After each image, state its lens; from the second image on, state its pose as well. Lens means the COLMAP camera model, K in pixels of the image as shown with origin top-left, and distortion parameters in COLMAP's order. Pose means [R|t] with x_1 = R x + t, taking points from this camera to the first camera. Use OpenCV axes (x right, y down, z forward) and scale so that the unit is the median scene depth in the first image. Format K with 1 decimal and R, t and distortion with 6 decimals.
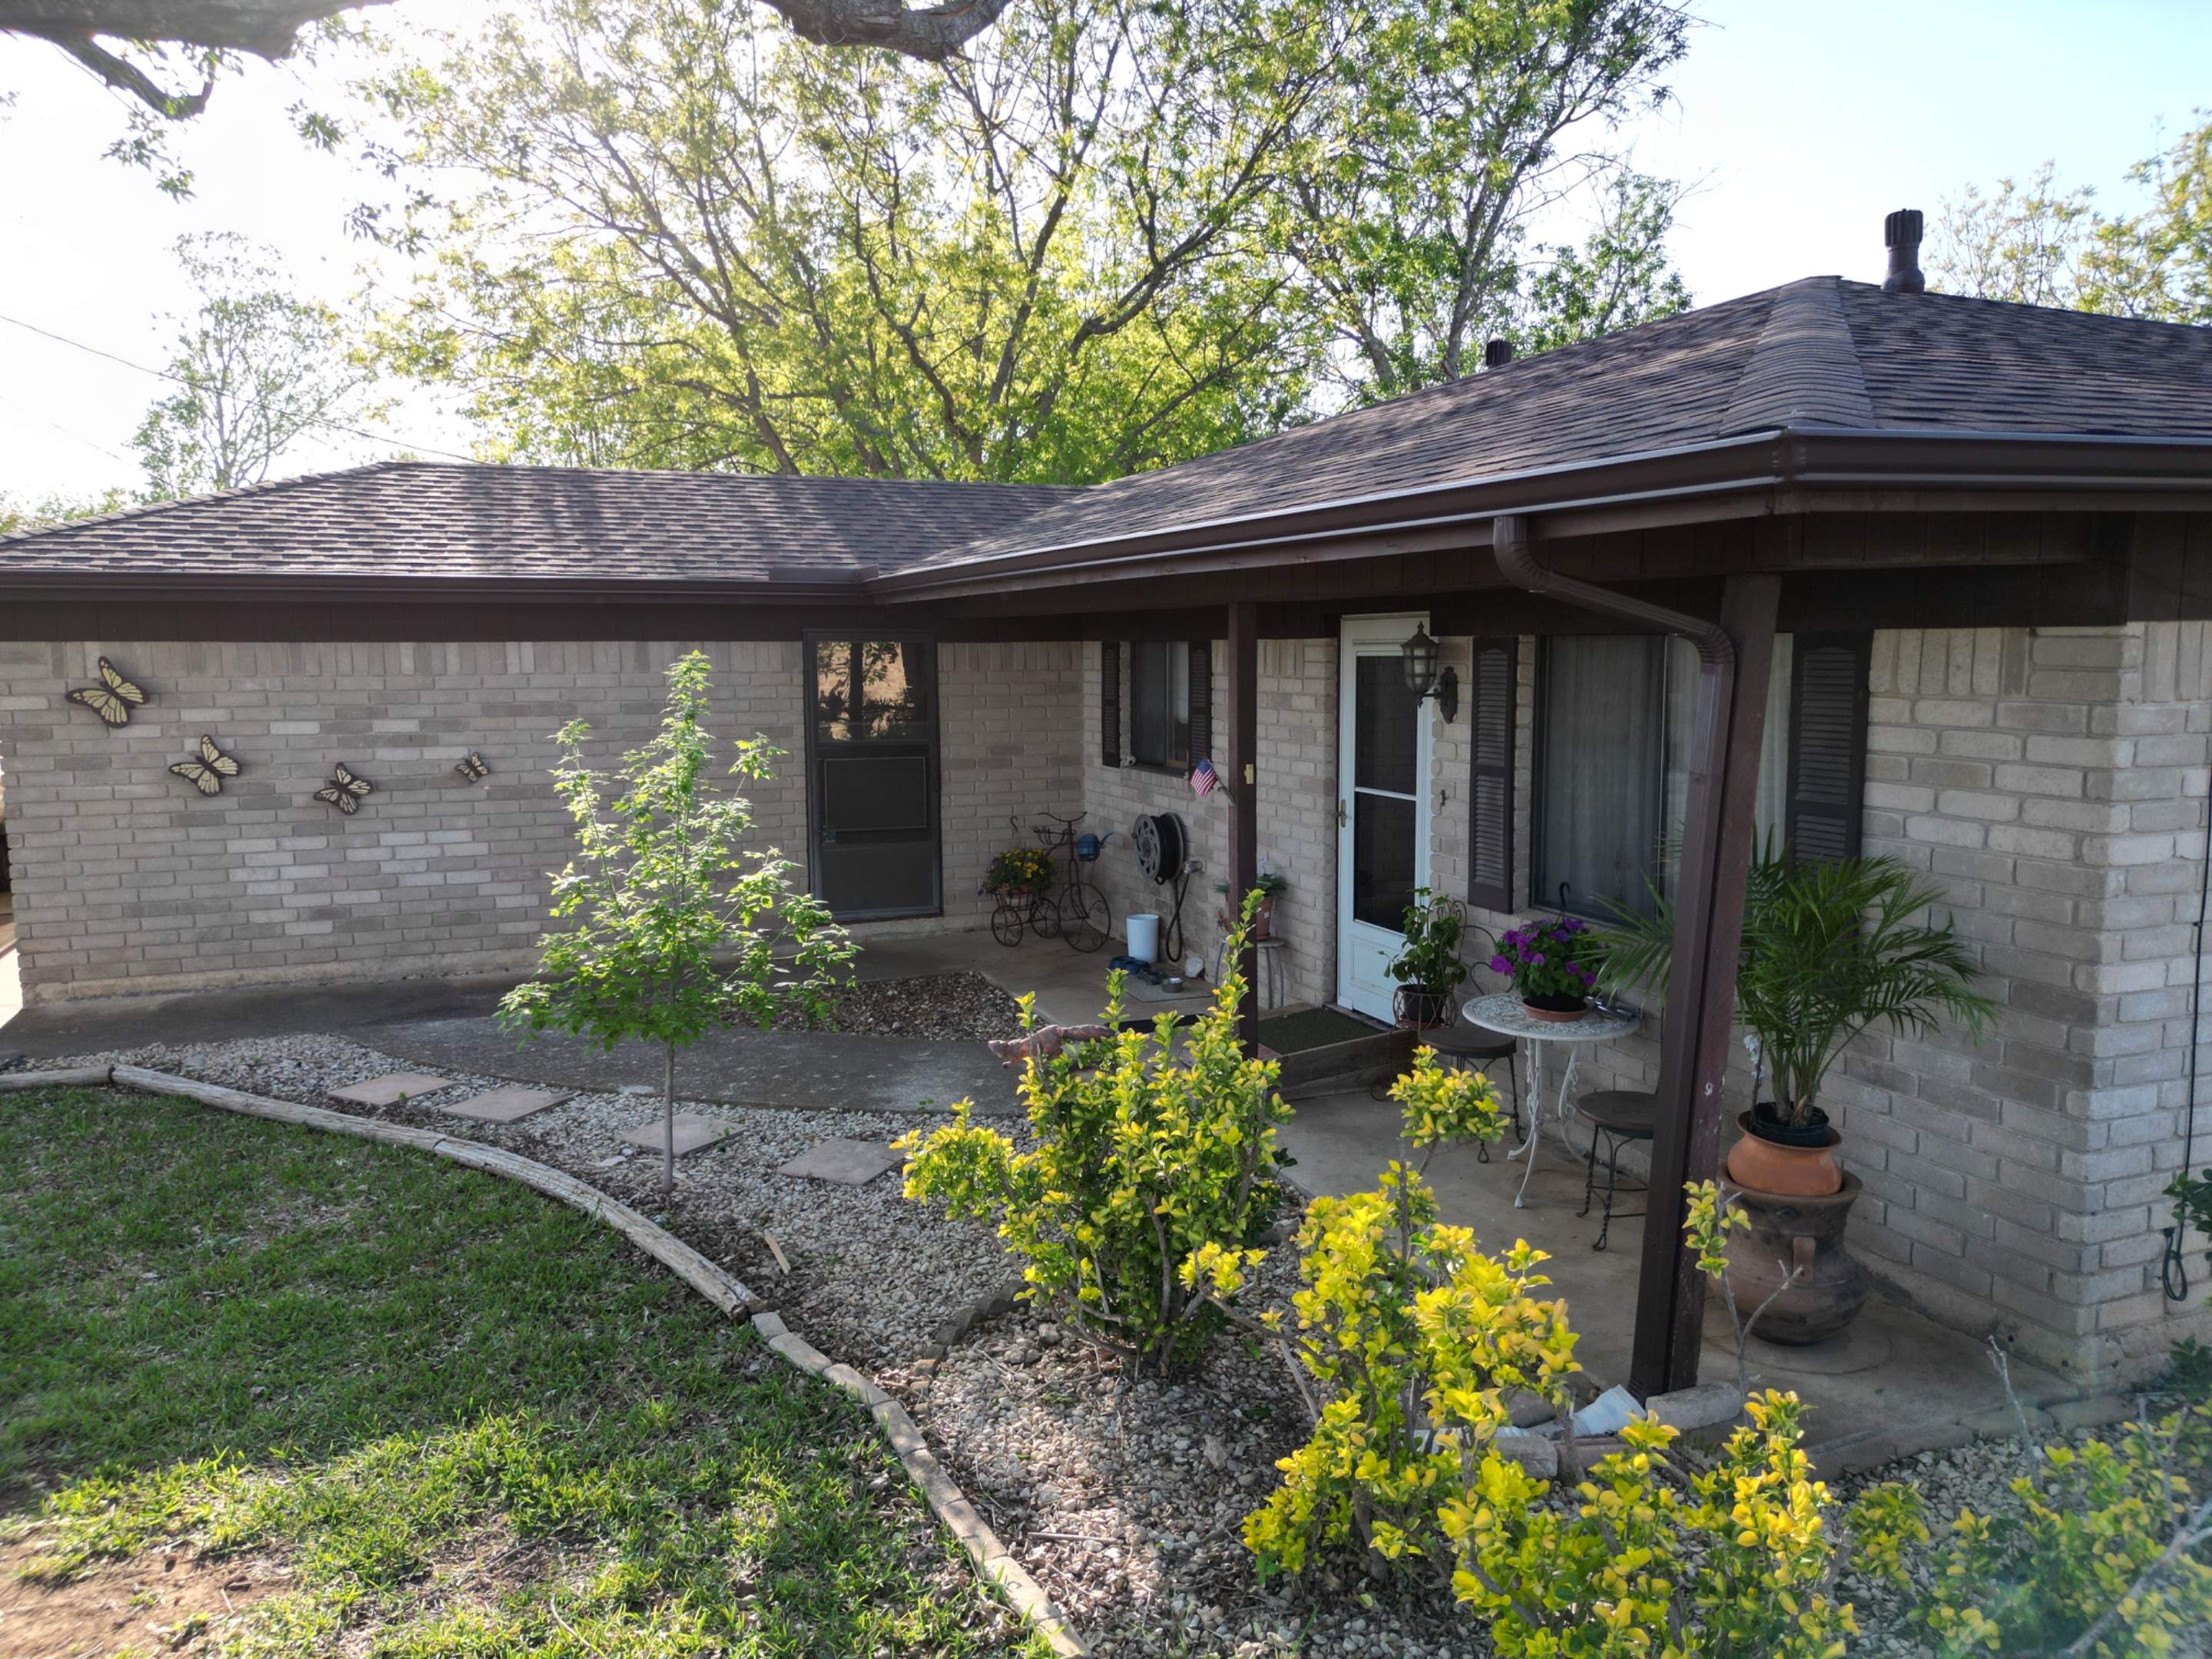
lens RADIAL K [[1505.7, 0, 1106.0], [0, 1505.7, 829.5], [0, 0, 1]] dist [0.085167, -0.126083]
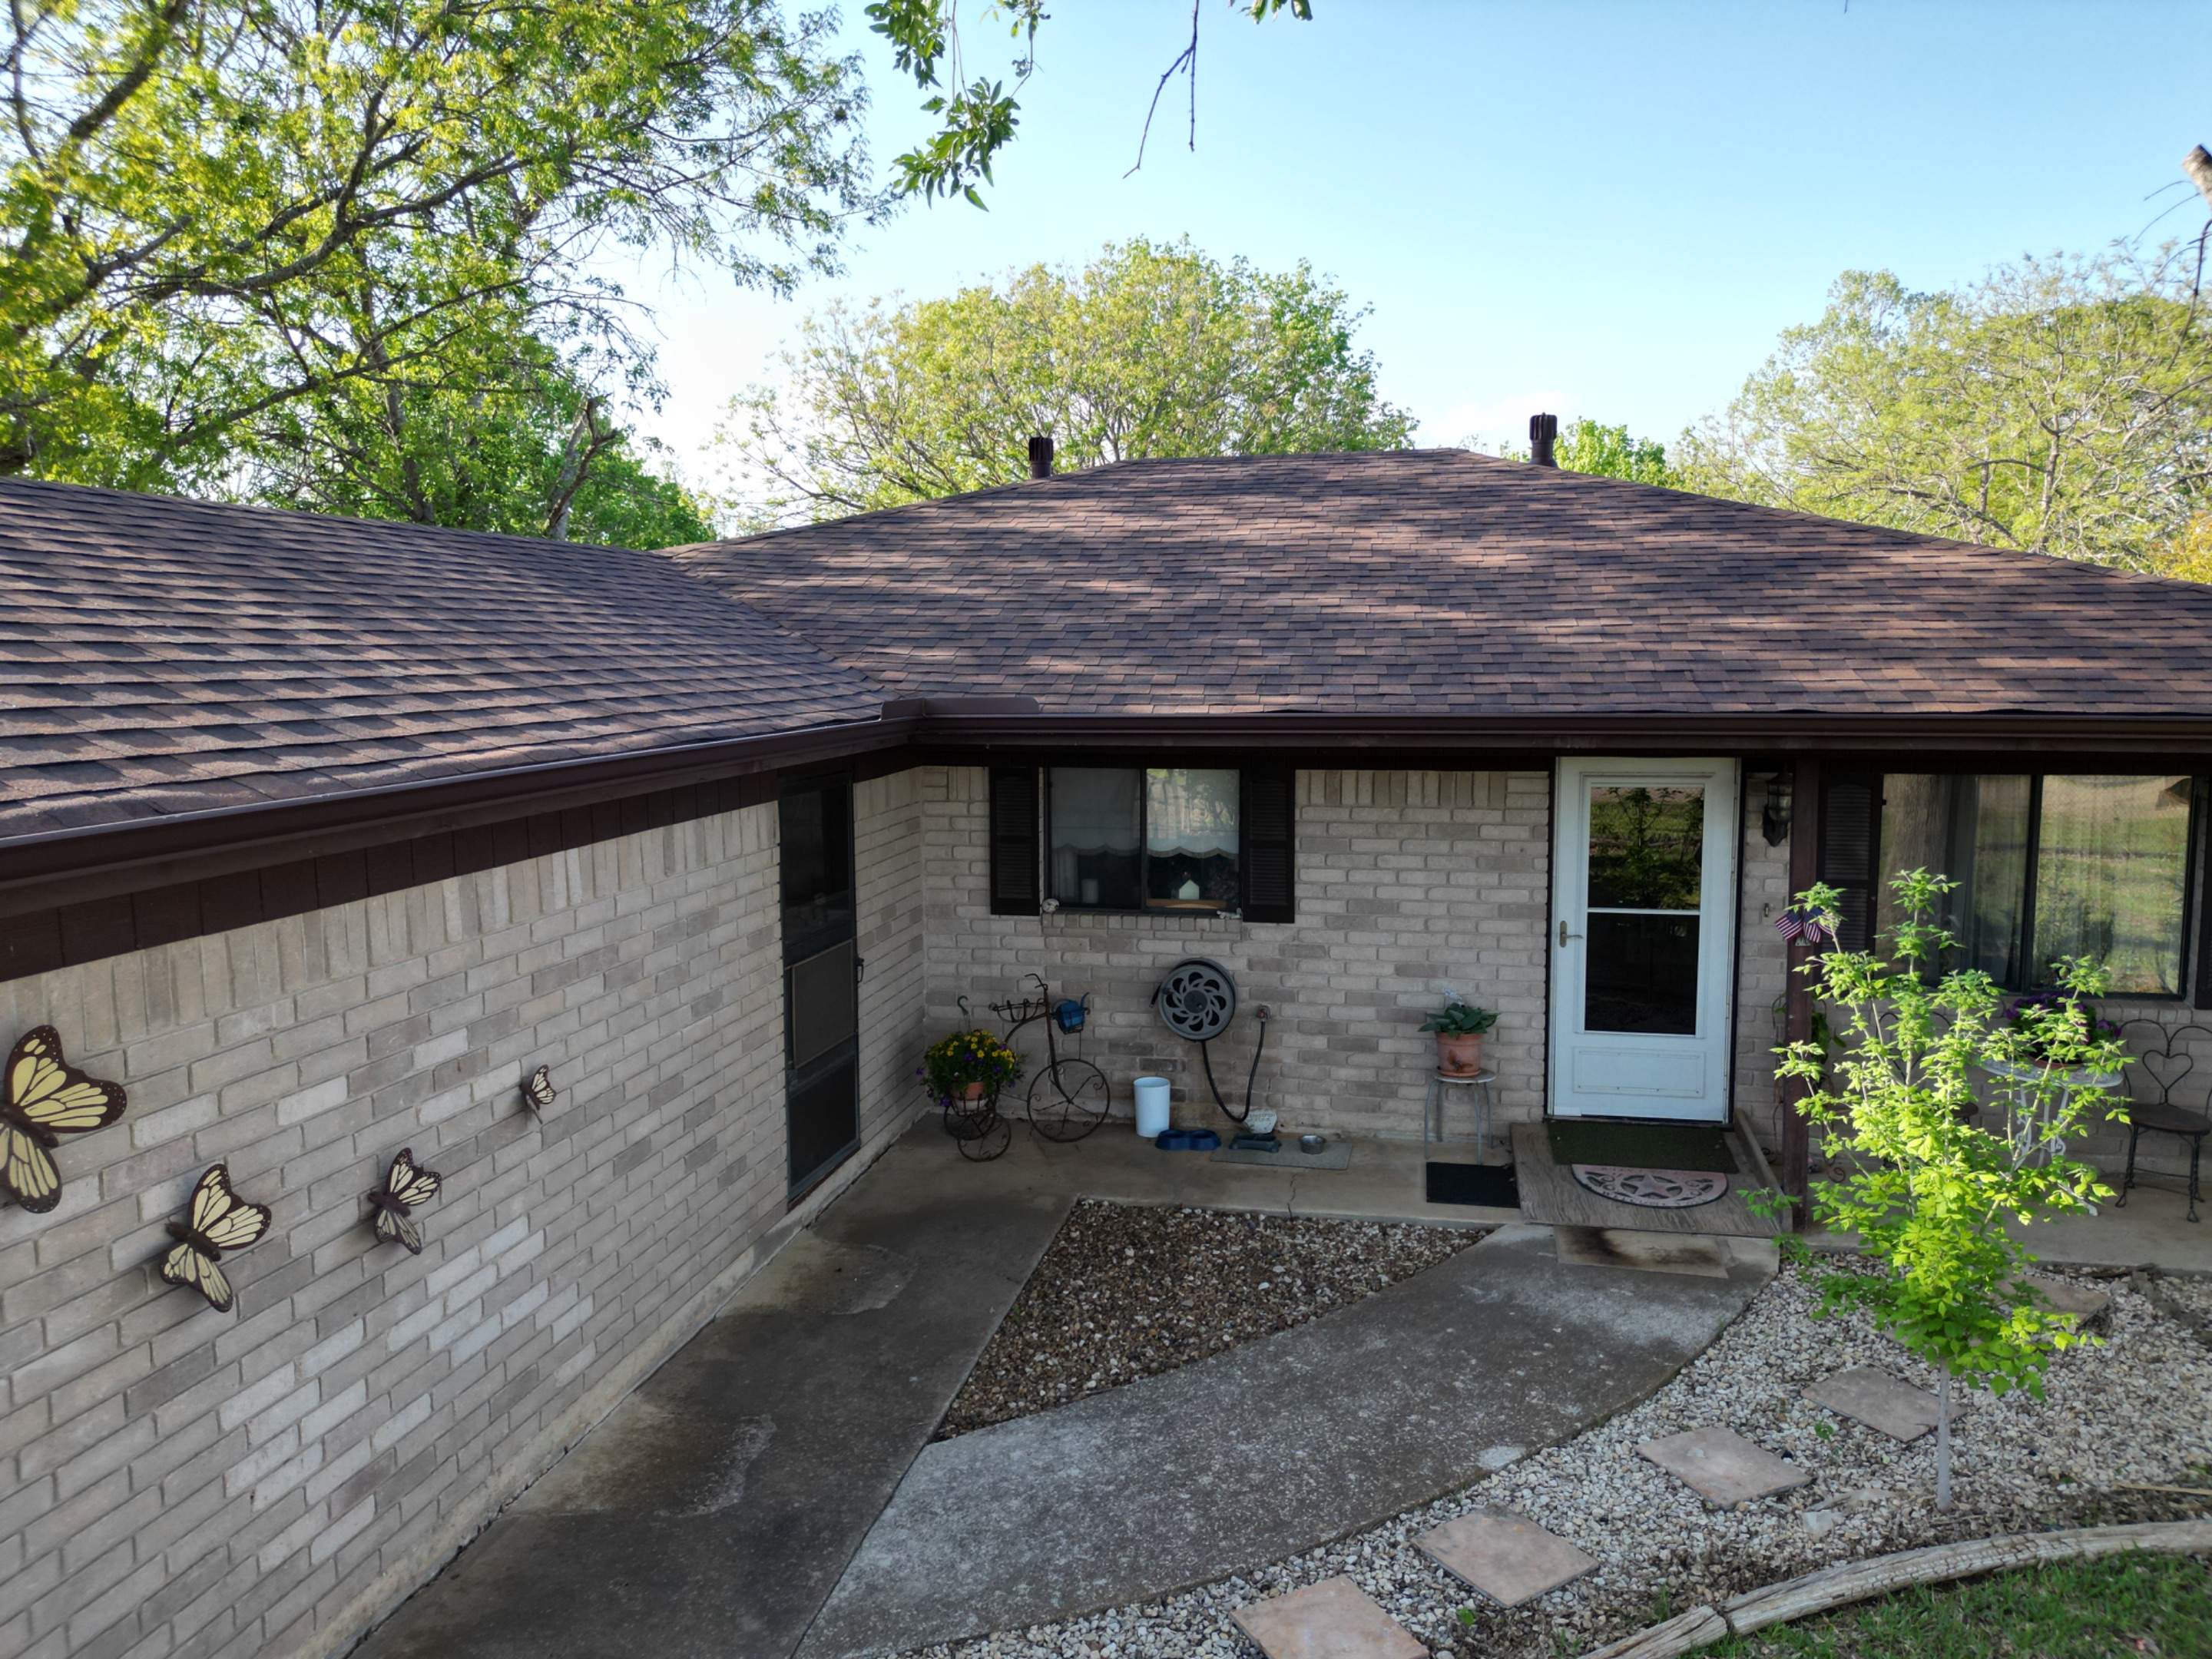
lens RADIAL K [[1505.7, 0, 1106.0], [0, 1505.7, 829.5], [0, 0, 1]] dist [0.085167, -0.126083]
pose [[0.564002, -0.096595, 0.820104, -0.751017], [0.105974, 0.993389, 0.044124, -0.138760], [-0.818945, 0.062024, 0.570510, 0.547718]]
